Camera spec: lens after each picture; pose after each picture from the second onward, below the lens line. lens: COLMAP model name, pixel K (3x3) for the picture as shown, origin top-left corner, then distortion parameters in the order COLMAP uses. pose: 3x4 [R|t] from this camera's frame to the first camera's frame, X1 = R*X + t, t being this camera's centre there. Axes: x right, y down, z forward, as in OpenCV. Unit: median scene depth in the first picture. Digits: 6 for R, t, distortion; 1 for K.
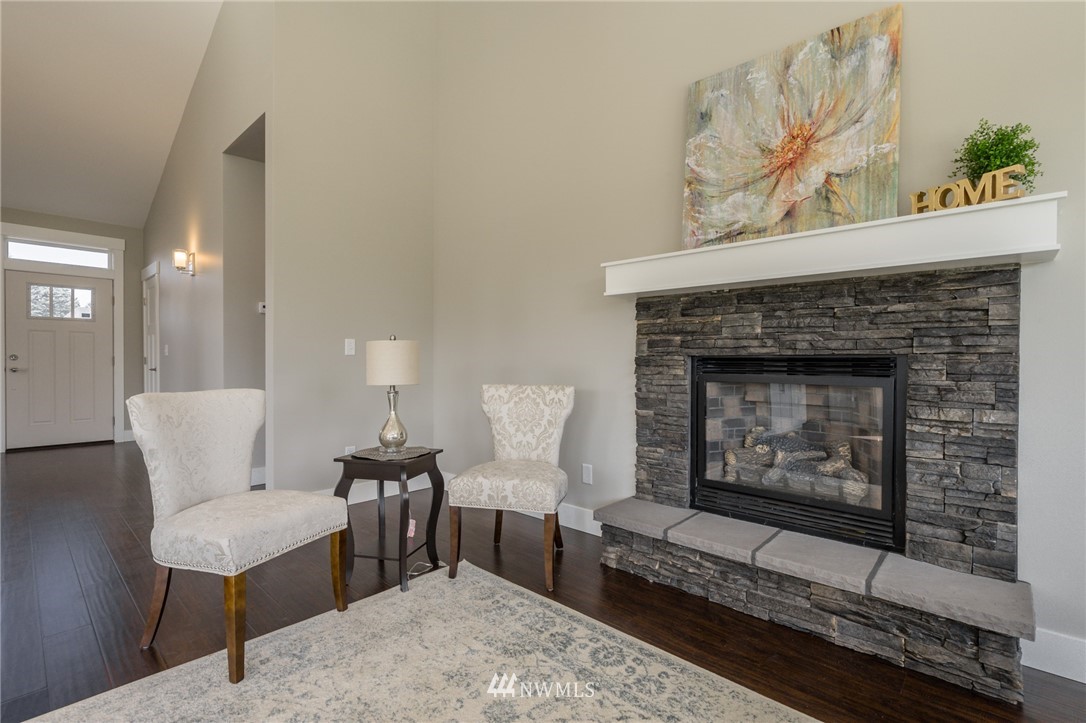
lens RADIAL K [[493.3, 0, 541.1], [0, 493.3, 362.8], [0, 0, 1]] dist [-0.005135, 0.001662]
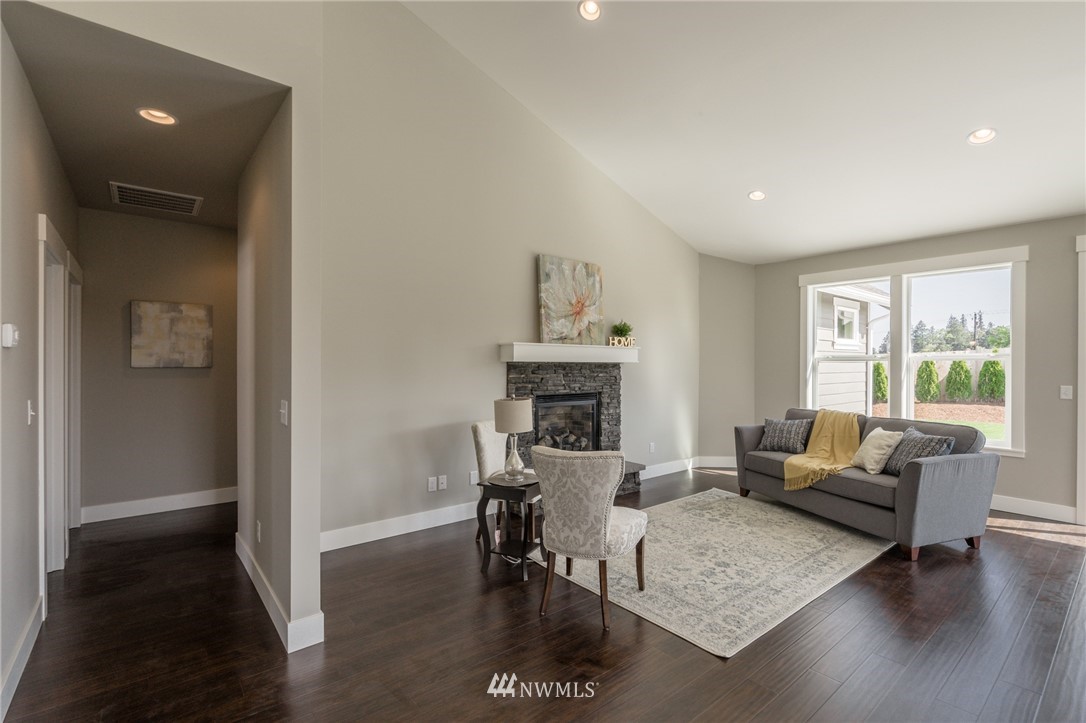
lens RADIAL K [[493.3, 0, 543.2], [0, 493.3, 362.4], [0, 0, 1]] dist [-0.005135, 0.001662]
pose [[0.133302, -0.005700, 0.991059, -1.894283], [-0.000088, 0.999983, 0.005763, -0.180489], [-0.991076, -0.000855, 0.133299, 0.859853]]
